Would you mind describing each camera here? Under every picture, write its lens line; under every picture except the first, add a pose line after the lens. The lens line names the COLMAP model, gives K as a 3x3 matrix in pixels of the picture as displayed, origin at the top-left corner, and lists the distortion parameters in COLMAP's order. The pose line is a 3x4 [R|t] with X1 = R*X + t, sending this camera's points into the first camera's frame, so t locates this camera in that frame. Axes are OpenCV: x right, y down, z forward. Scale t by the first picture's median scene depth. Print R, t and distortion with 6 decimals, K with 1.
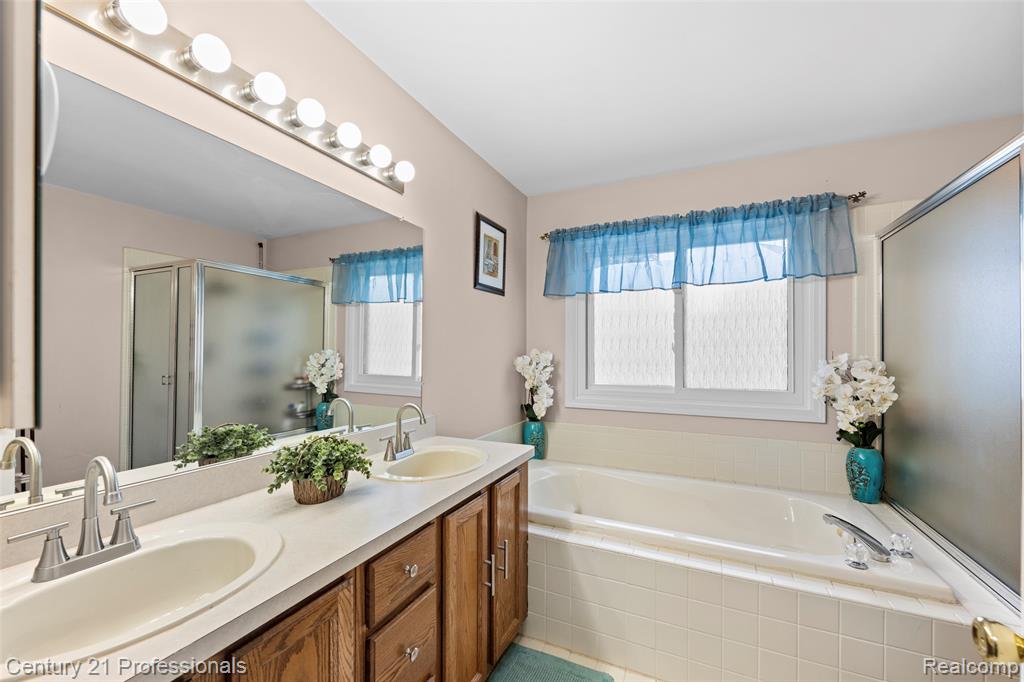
lens RADIAL K [[411.2, 0, 506.1], [0, 411.2, 344.9], [0, 0, 1]] dist [-0.002457, 0.001601]
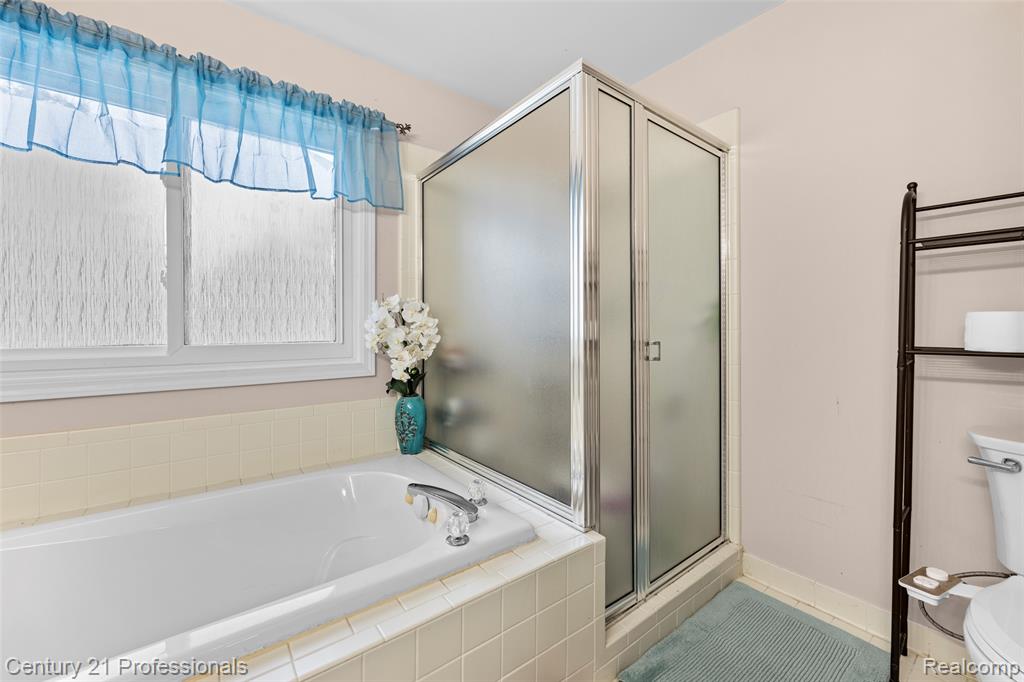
lens RADIAL K [[411.2, 0, 508.2], [0, 411.2, 331.7], [0, 0, 1]] dist [-0.002457, 0.001601]
pose [[0.459707, -0.006517, 0.888046, 0.134798], [-0.011038, 0.999854, 0.013051, 0.083866], [-0.888002, -0.015802, 0.459568, 0.354917]]
